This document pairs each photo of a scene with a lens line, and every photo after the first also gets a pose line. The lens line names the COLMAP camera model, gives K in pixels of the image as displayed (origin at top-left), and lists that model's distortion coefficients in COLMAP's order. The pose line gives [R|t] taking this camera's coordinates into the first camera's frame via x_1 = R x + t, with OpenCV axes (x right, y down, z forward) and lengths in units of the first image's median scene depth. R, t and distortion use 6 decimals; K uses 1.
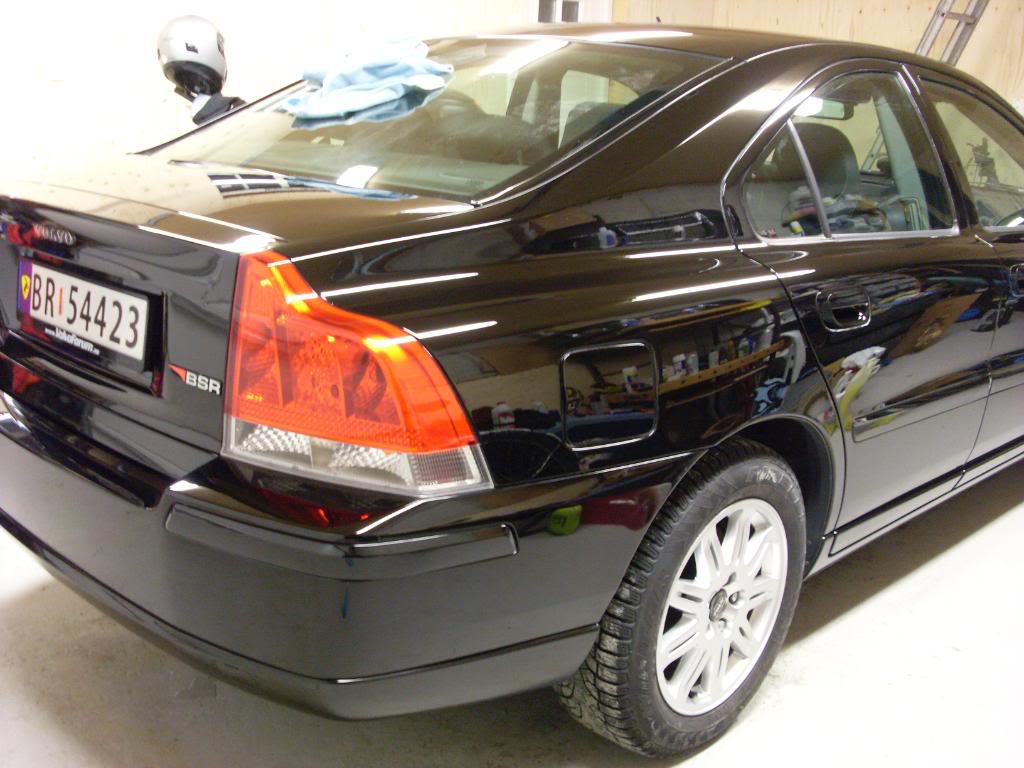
lens RADIAL K [[1152.4, 0, 504.4], [0, 1152.4, 389.3], [0, 0, 1]] dist [-0.219572, 0.293105]
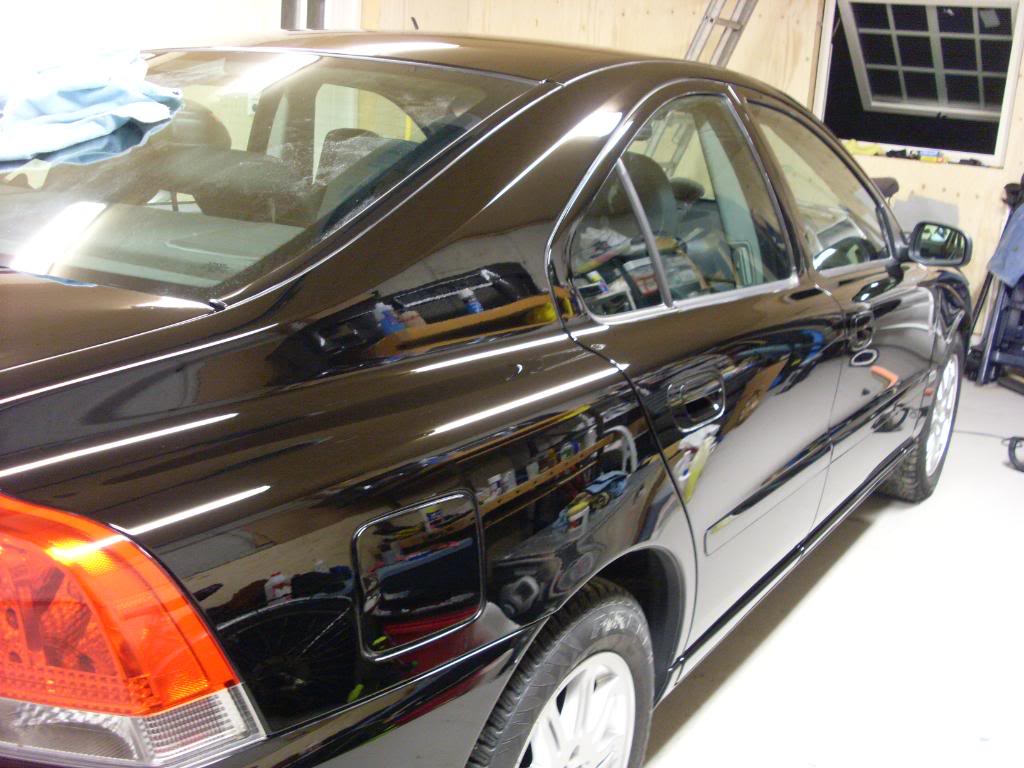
lens RADIAL K [[1152.4, 0, 504.4], [0, 1152.4, 389.3], [0, 0, 1]] dist [-0.219572, 0.293105]
pose [[0.975552, -0.039853, 0.216125, -0.005550], [0.039088, 0.999205, 0.007819, -0.093460], [-0.216264, 0.000820, 0.976335, 0.251759]]
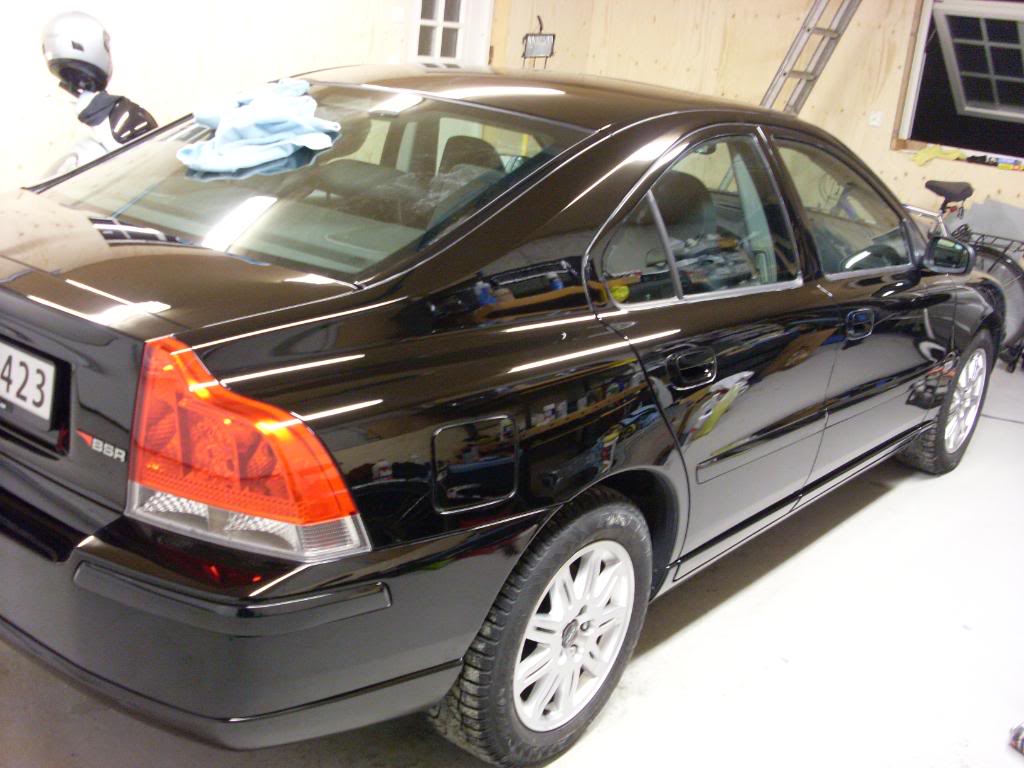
lens RADIAL K [[1152.4, 0, 504.4], [0, 1152.4, 389.3], [0, 0, 1]] dist [-0.219572, 0.293105]
pose [[0.993560, 0.020423, 0.111449, -0.006068], [-0.025159, 0.998832, 0.041253, -0.095375], [-0.110476, -0.043791, 0.992914, -0.095978]]
